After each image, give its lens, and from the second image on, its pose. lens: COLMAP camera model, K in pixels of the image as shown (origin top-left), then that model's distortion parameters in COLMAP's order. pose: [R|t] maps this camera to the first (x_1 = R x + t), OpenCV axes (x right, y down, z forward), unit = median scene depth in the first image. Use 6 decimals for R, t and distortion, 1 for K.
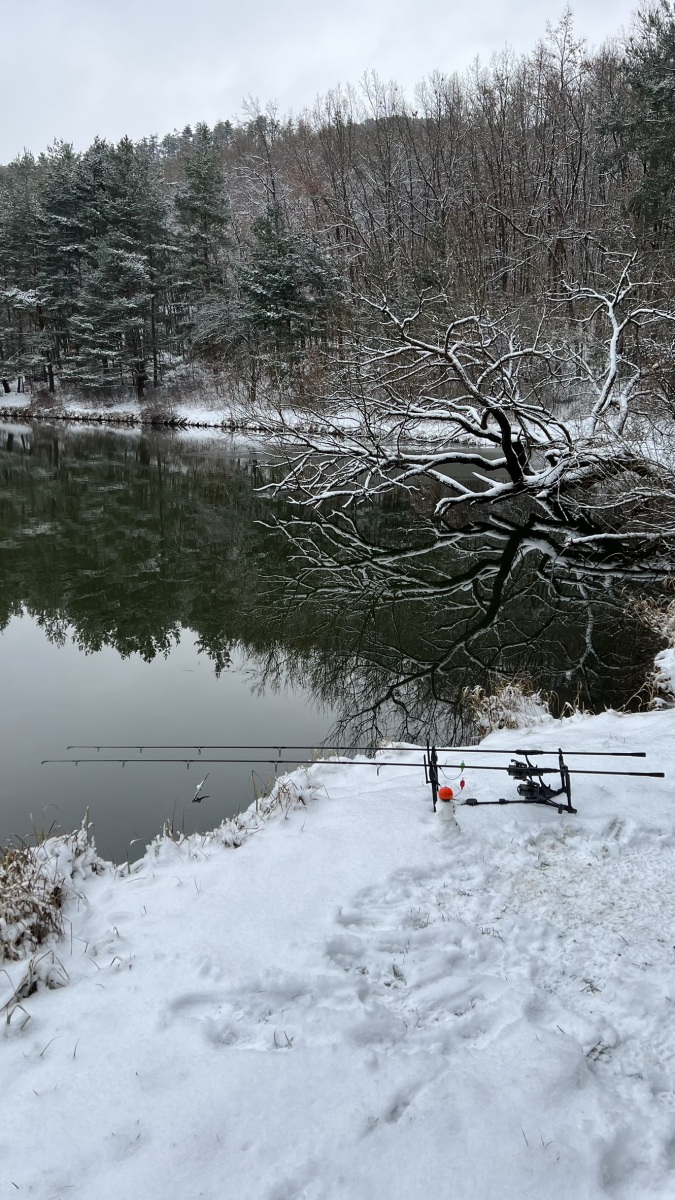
lens RADIAL K [[949.7, 0, 327.0], [0, 949.7, 616.3], [0, 0, 1]] dist [0.044744, -0.033881]
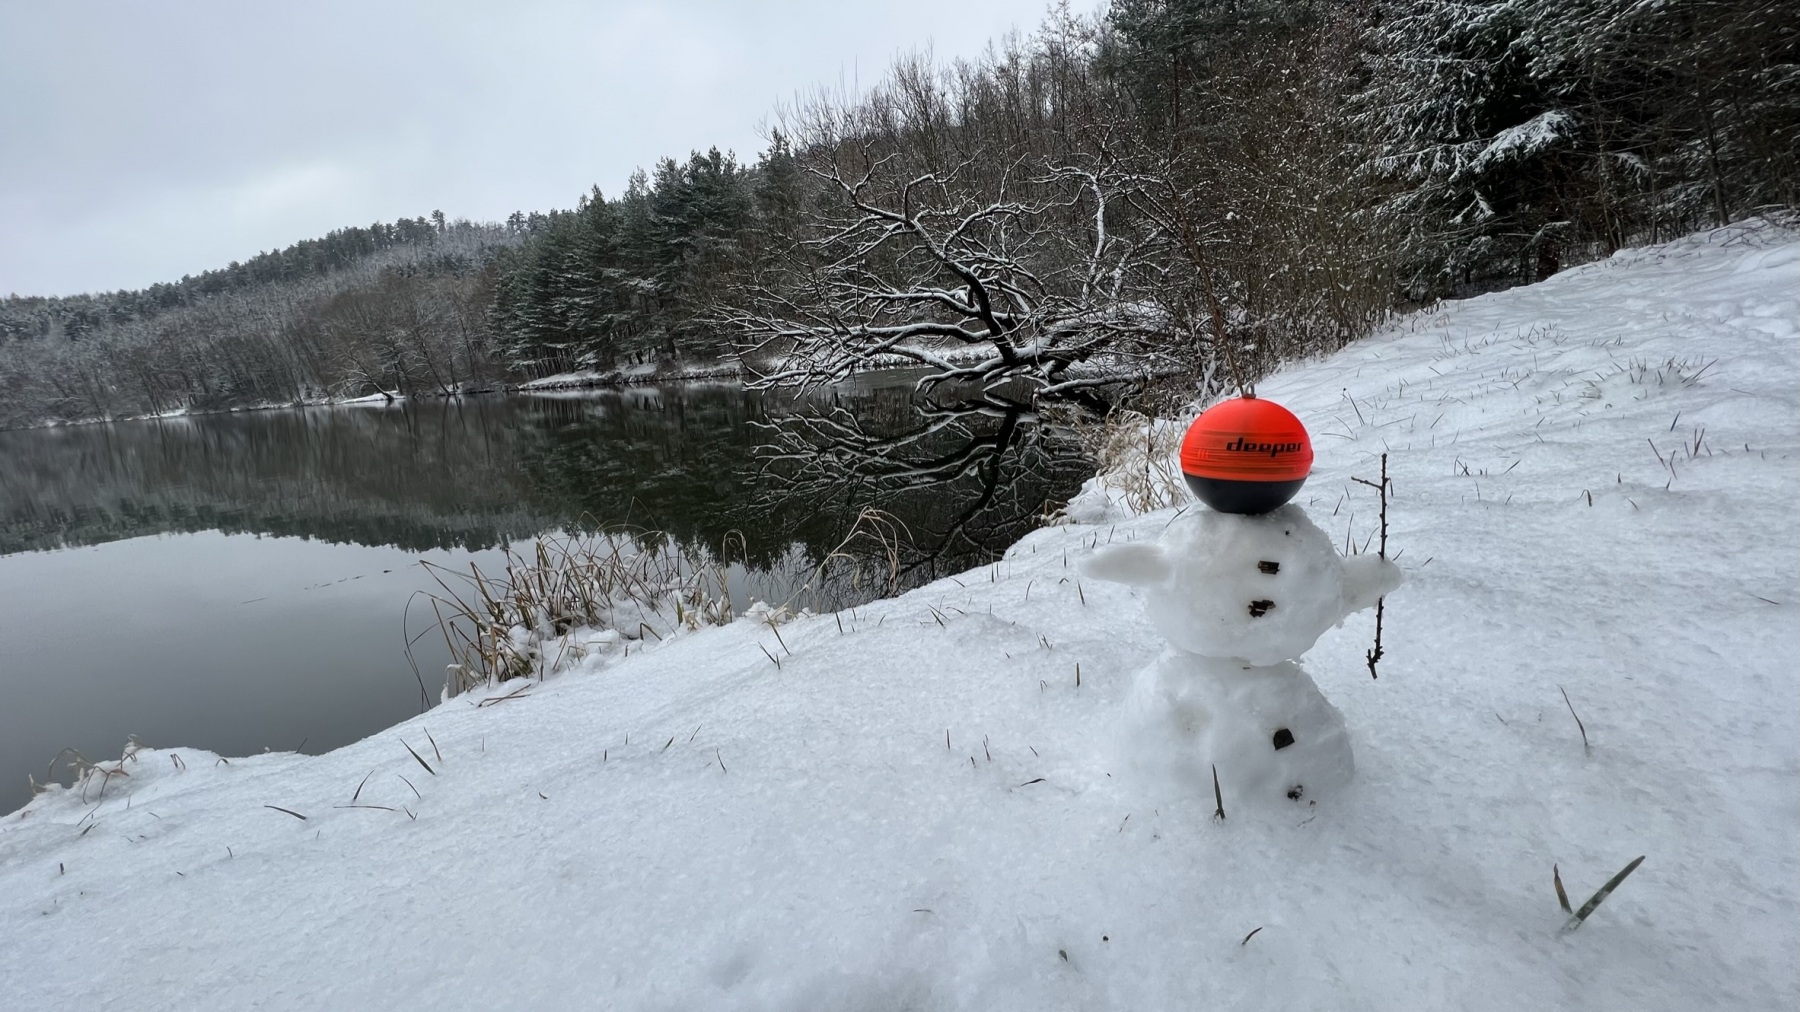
lens RADIAL K [[747.6, 0, 888.9], [0, 747.6, 510.1], [0, 0, 1]] dist [-0.003519, -0.000166]
pose [[0.994533, -0.082956, -0.063425, 0.101987], [0.081356, 0.996308, -0.027407, 0.022424], [0.065464, 0.022097, 0.997610, 0.212063]]
